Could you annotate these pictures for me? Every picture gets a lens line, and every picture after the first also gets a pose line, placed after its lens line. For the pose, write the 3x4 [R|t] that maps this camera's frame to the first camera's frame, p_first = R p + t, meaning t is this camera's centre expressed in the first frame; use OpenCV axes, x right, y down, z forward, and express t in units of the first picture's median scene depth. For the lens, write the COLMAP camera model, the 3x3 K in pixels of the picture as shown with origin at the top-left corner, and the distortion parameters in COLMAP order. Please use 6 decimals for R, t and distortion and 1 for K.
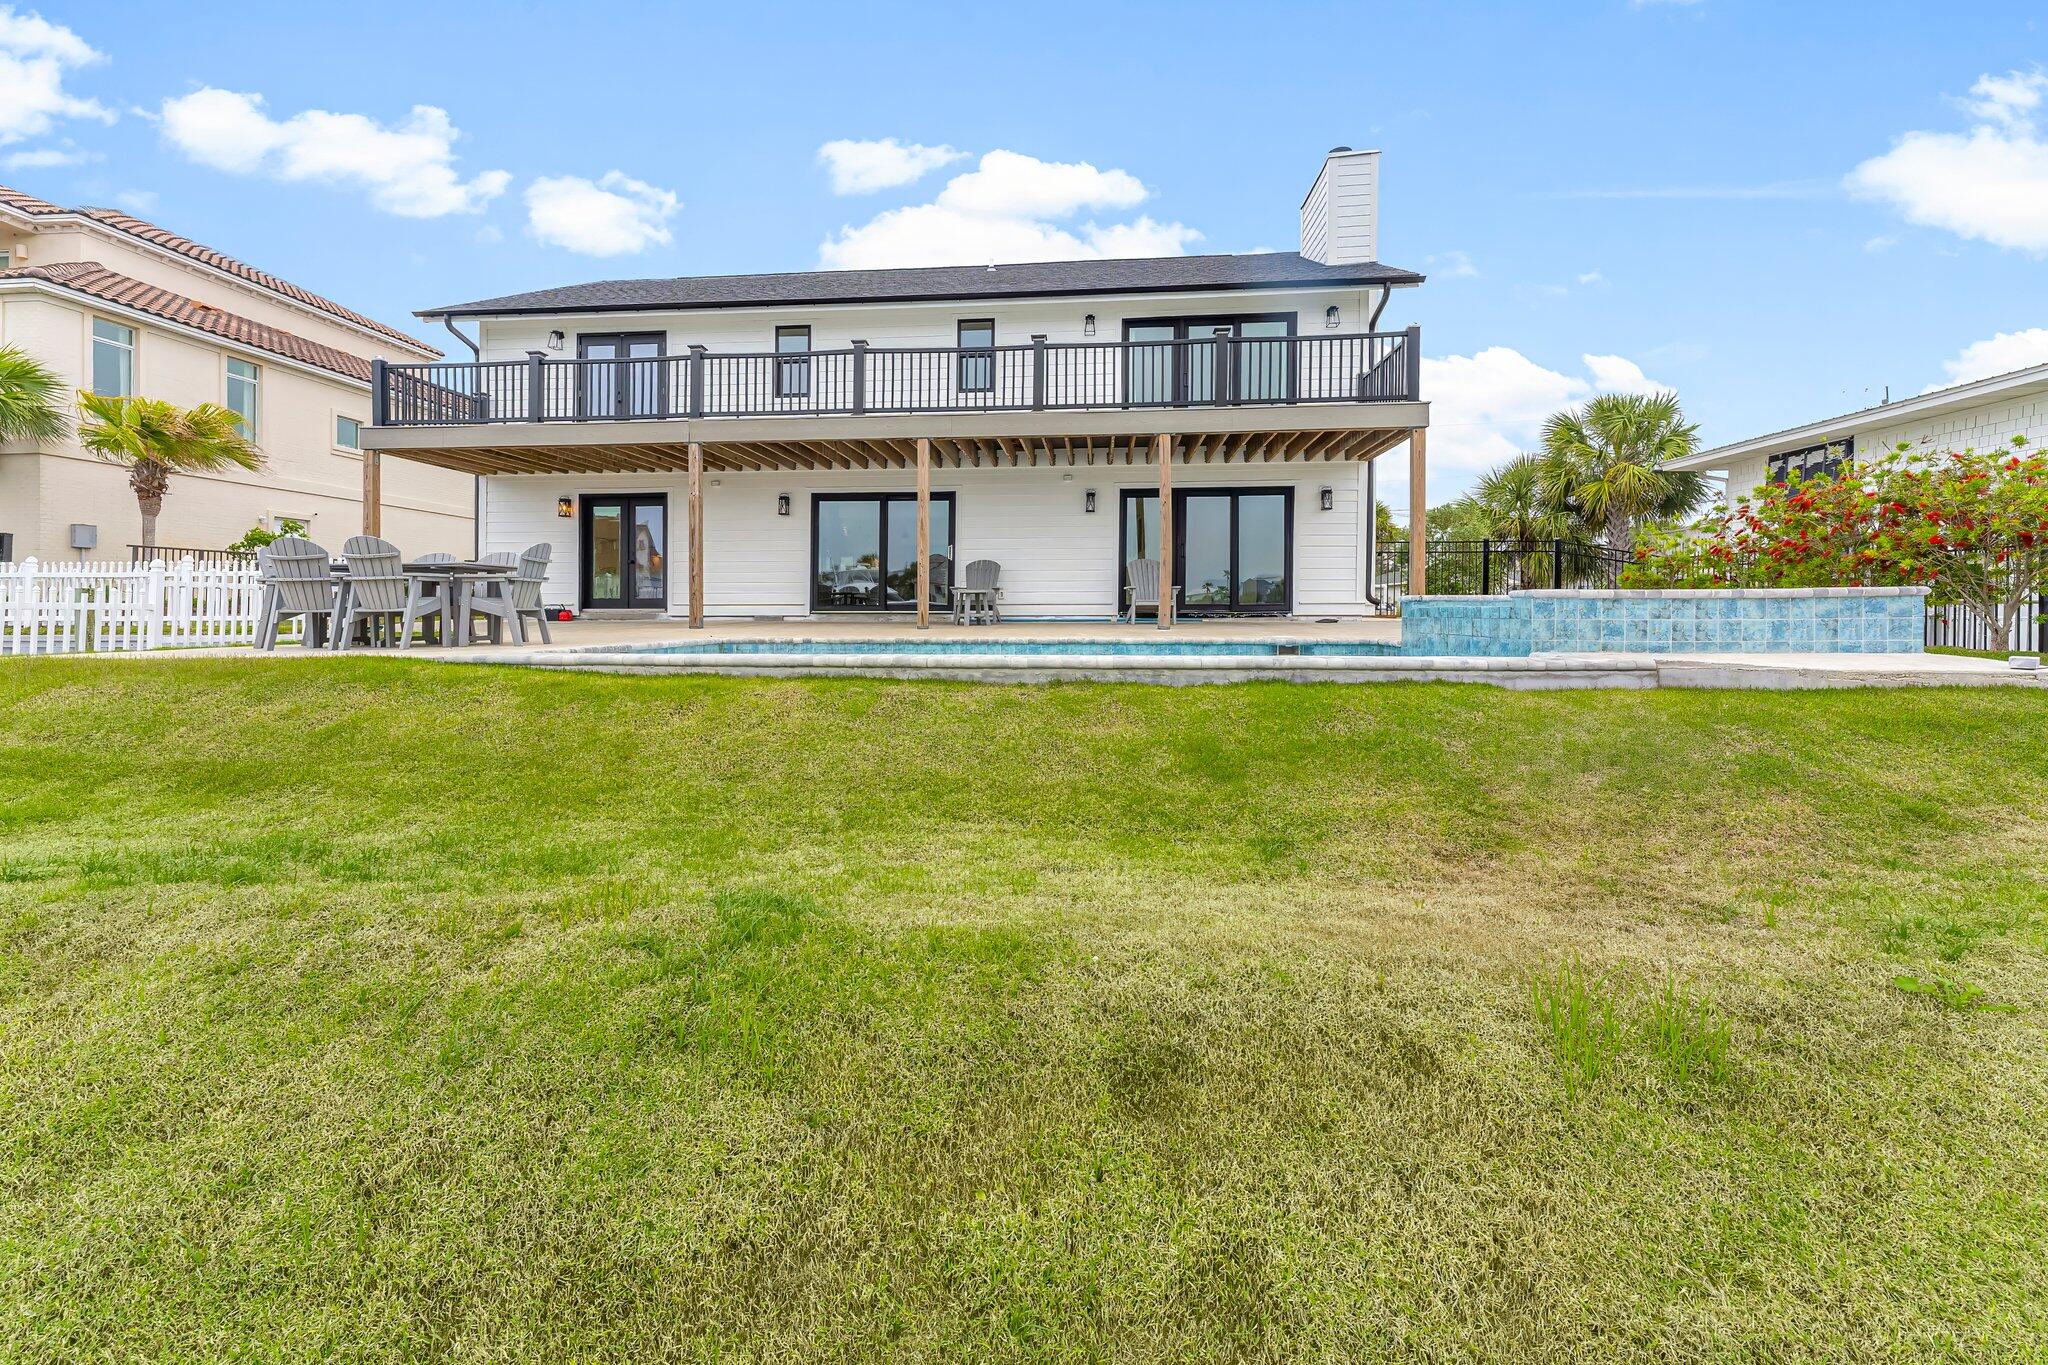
lens RADIAL K [[840.7, 0, 991.6], [0, 840.7, 606.7], [0, 0, 1]] dist [0.001060, -0.000066]
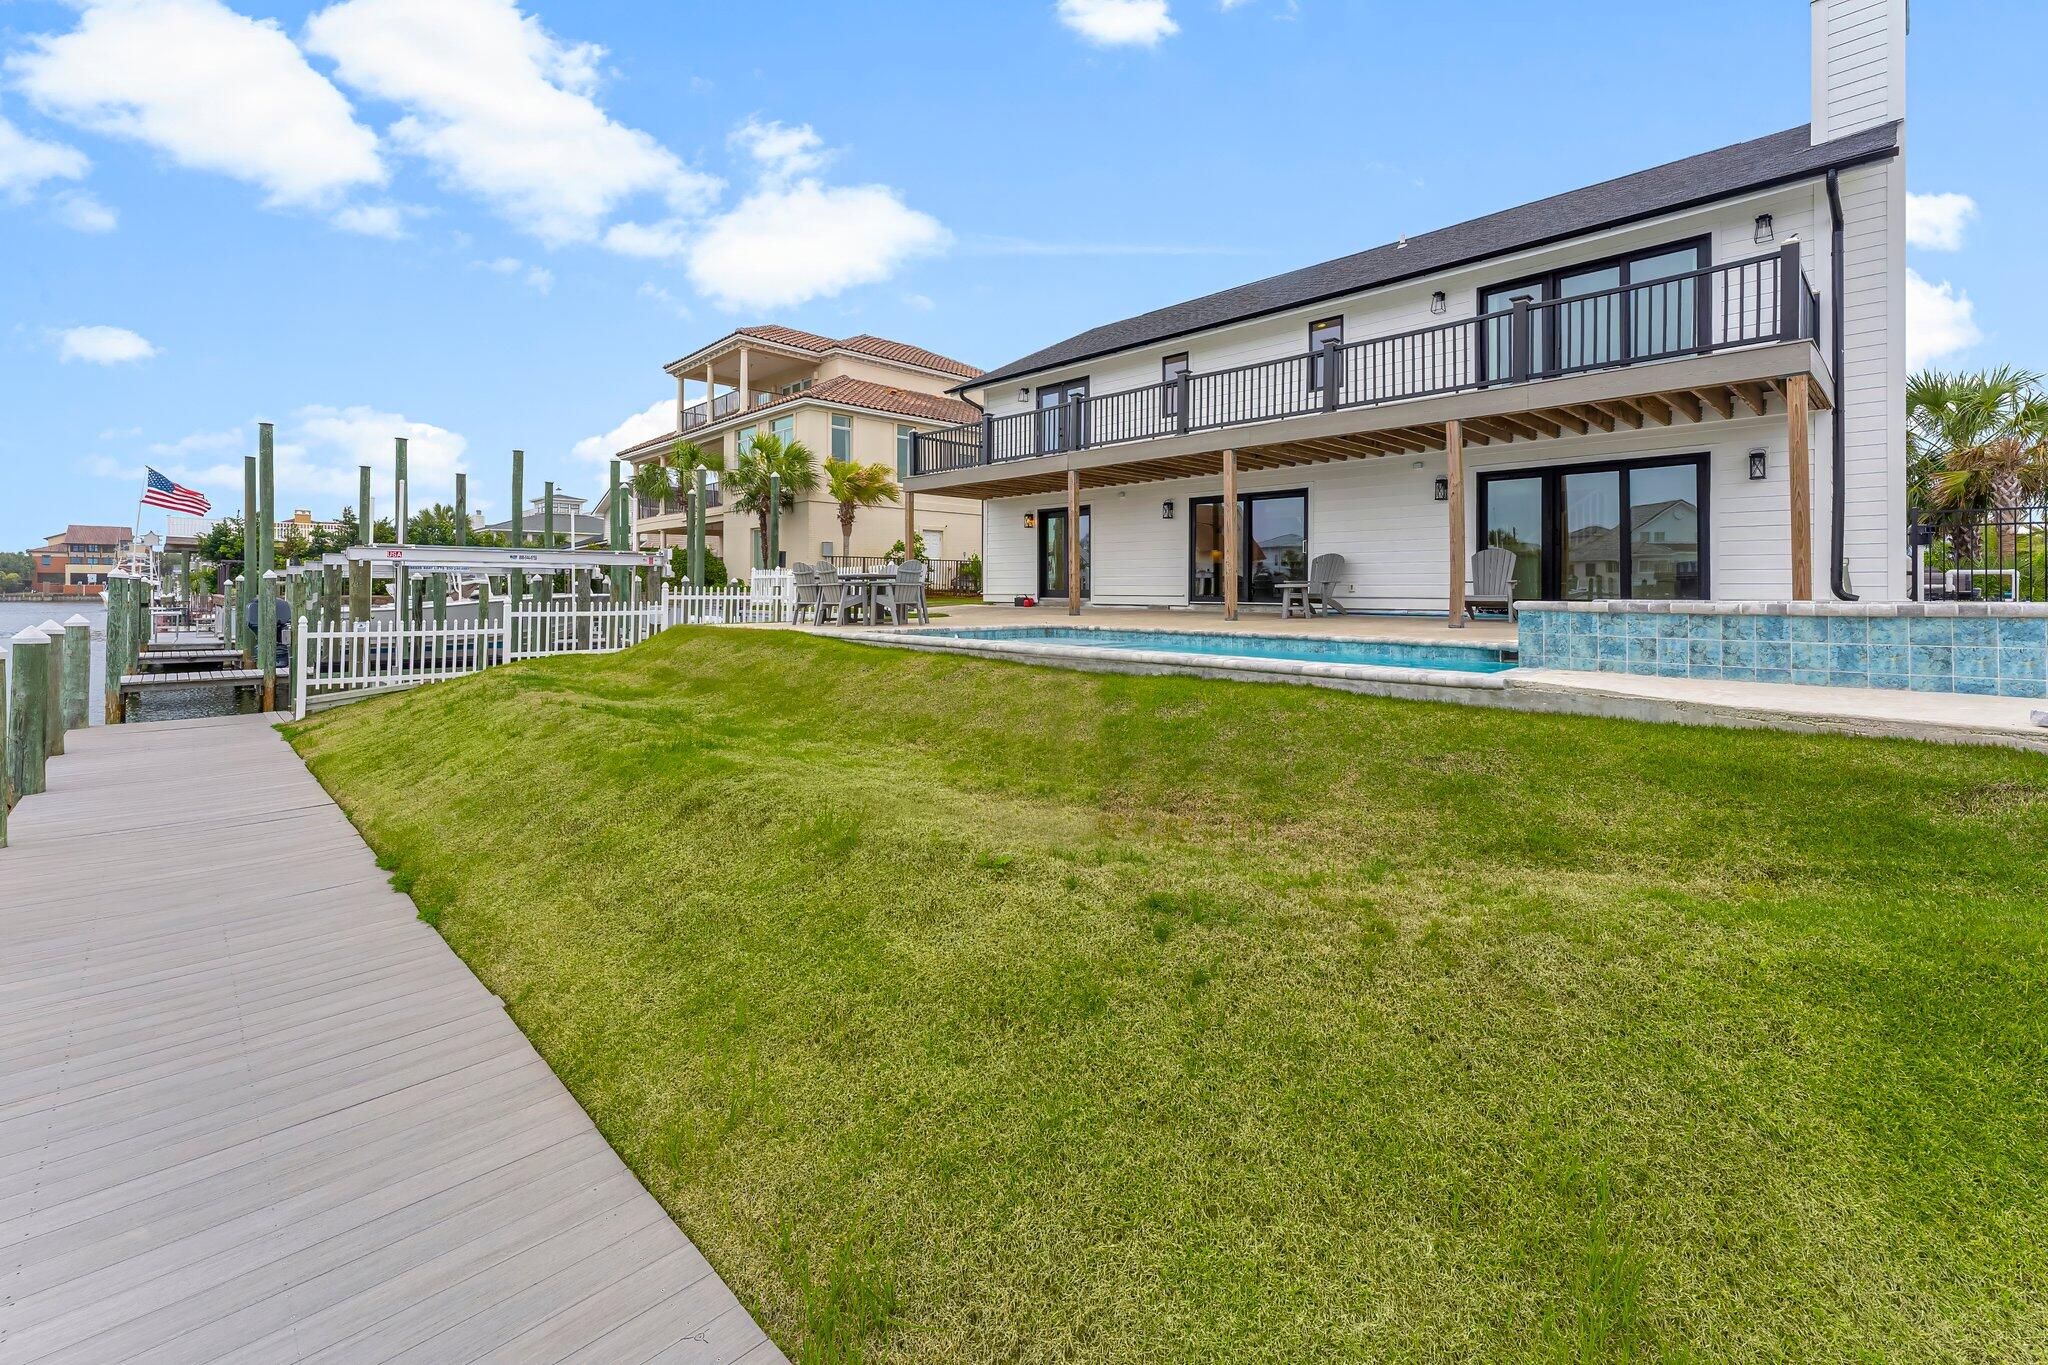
lens RADIAL K [[844.1, 0, 1012.1], [0, 844.1, 582.9], [0, 0, 1]] dist [-0.000136, 0.000161]
pose [[0.767007, -0.002411, -0.641634, 0.356261], [-0.000308, 0.999991, -0.004126, -0.015915], [0.641639, 0.003362, 0.767000, -0.038847]]
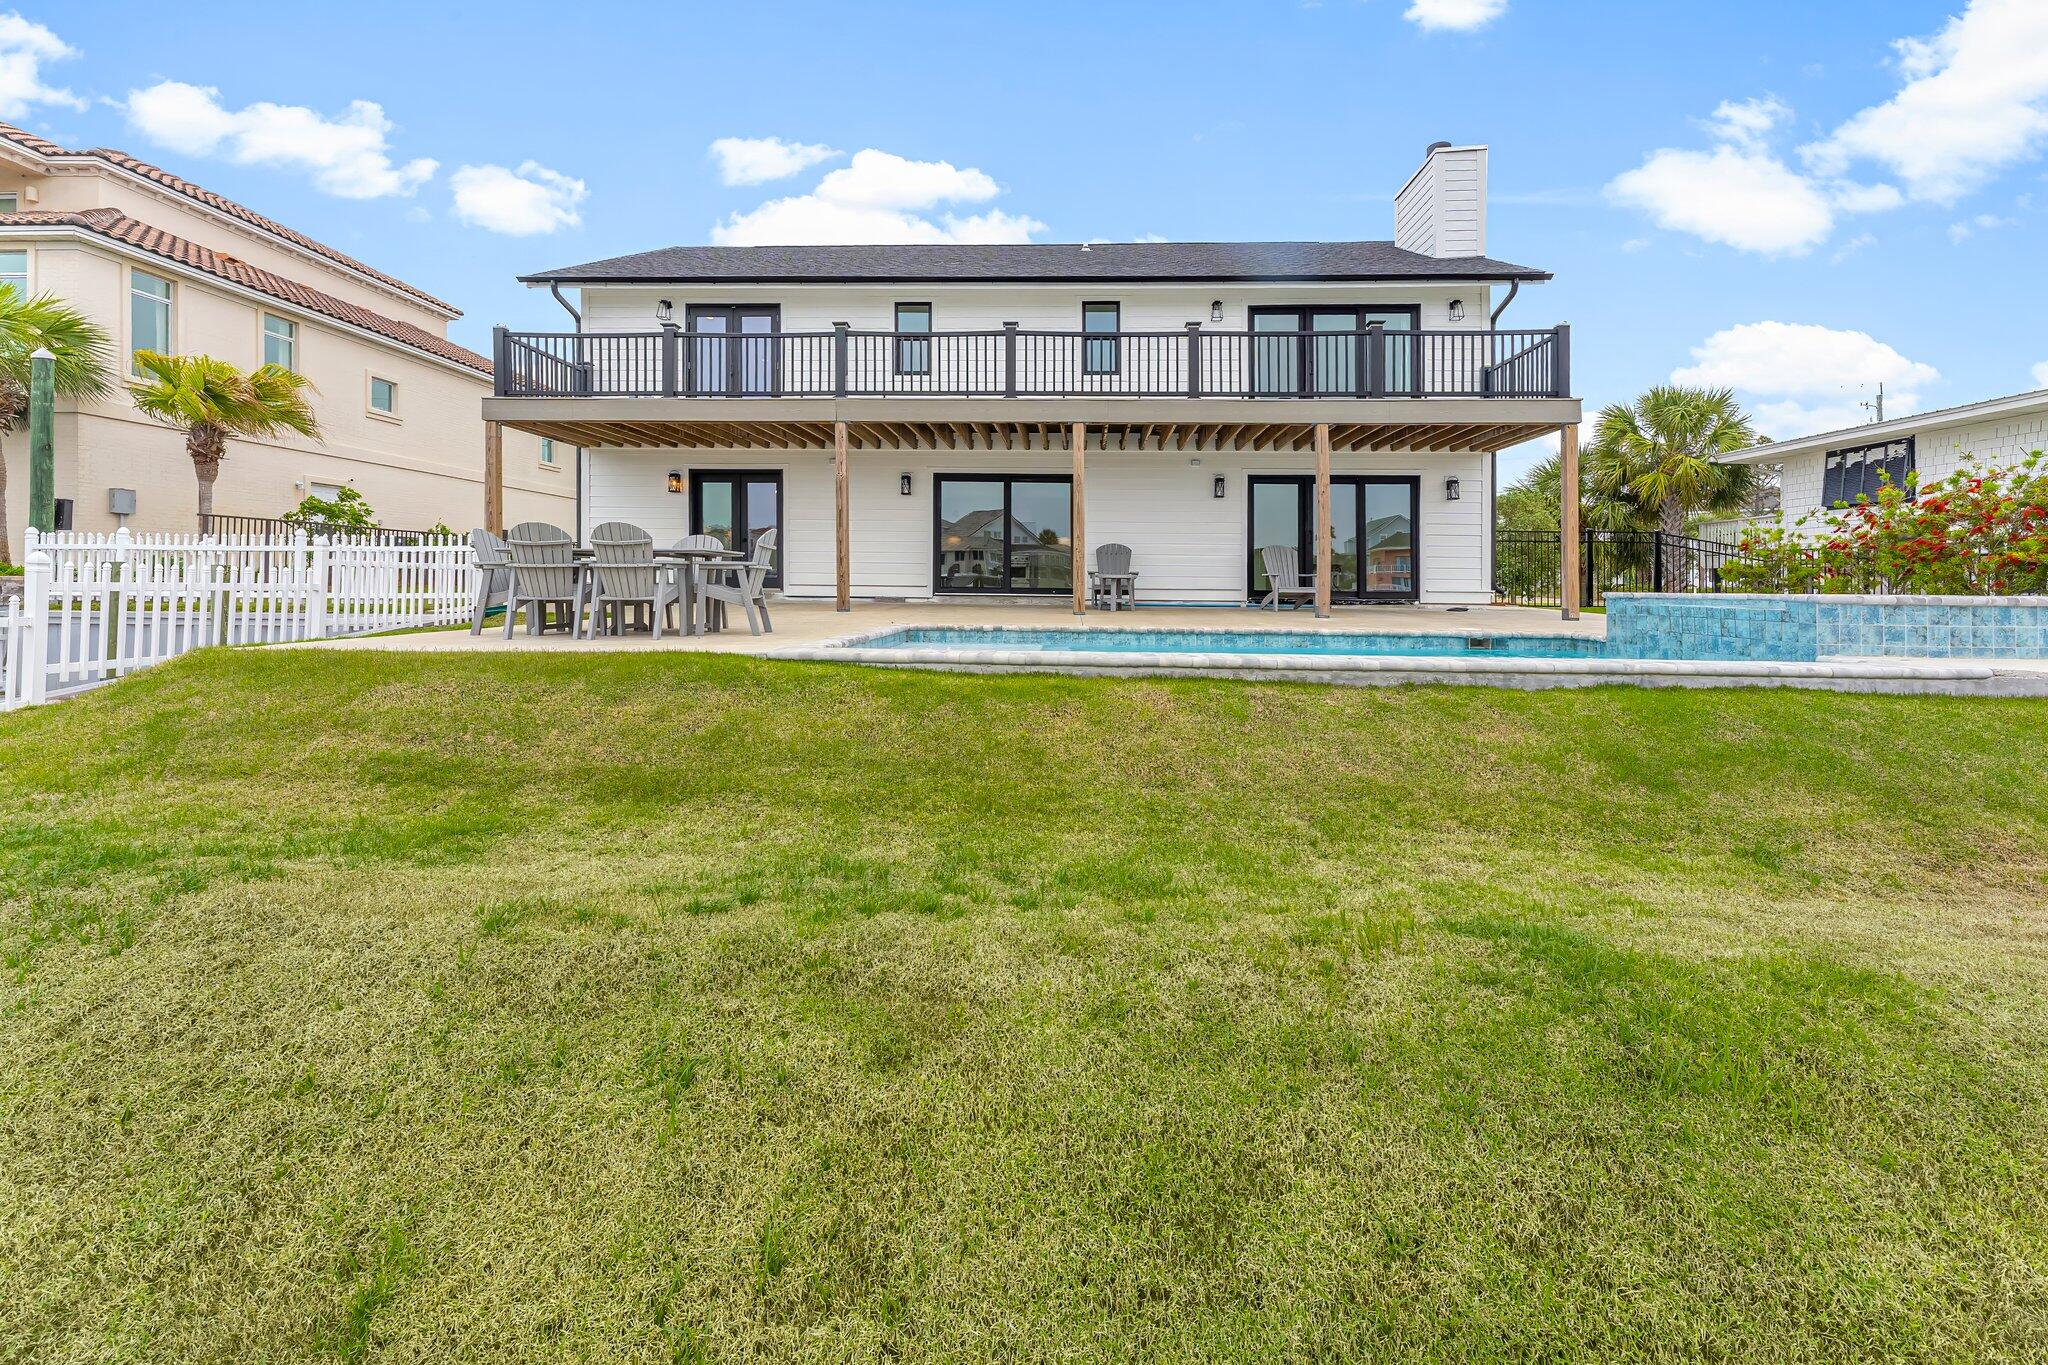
lens RADIAL K [[844.1, 0, 1012.1], [0, 844.1, 582.9], [0, 0, 1]] dist [-0.000136, 0.000161]
pose [[0.998527, 0.011306, 0.053073, -0.183193], [-0.011649, 0.999913, 0.006148, -0.013714], [-0.052998, -0.006757, 0.998572, 0.002814]]
